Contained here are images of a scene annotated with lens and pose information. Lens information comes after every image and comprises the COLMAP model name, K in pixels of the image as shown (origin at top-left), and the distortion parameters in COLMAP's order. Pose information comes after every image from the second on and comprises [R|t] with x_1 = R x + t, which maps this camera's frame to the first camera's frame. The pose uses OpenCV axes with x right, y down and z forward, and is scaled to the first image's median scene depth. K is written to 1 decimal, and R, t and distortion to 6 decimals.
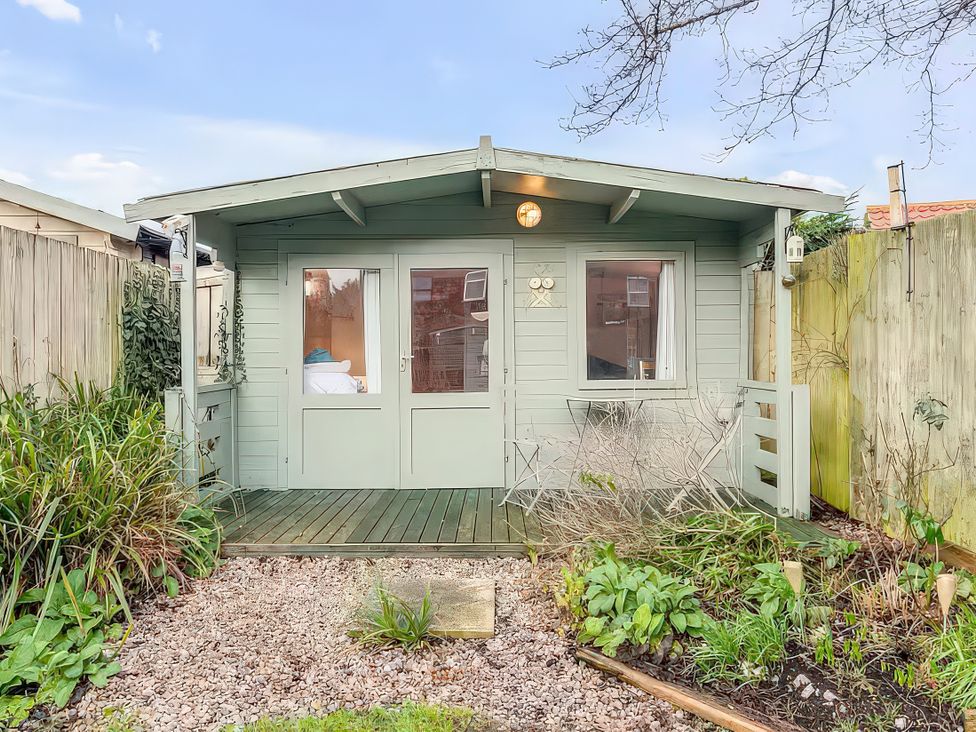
lens RADIAL K [[701.0, 0, 489.4], [0, 701.0, 364.5], [0, 0, 1]] dist [0.006523, 0.002322]
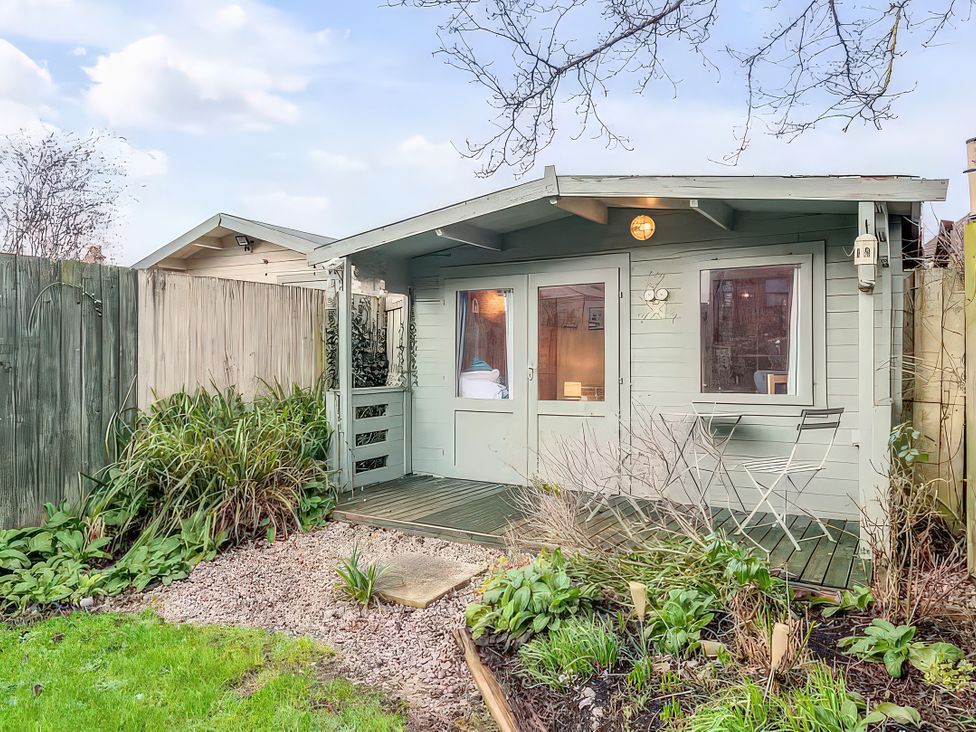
lens RADIAL K [[701.0, 0, 489.4], [0, 701.0, 363.8], [0, 0, 1]] dist [0.006523, 0.002322]
pose [[0.859070, 0.008581, -0.511787, 0.385976], [-0.010756, 0.999941, -0.001289, -0.013731], [0.511746, 0.006612, 0.859112, 0.018121]]
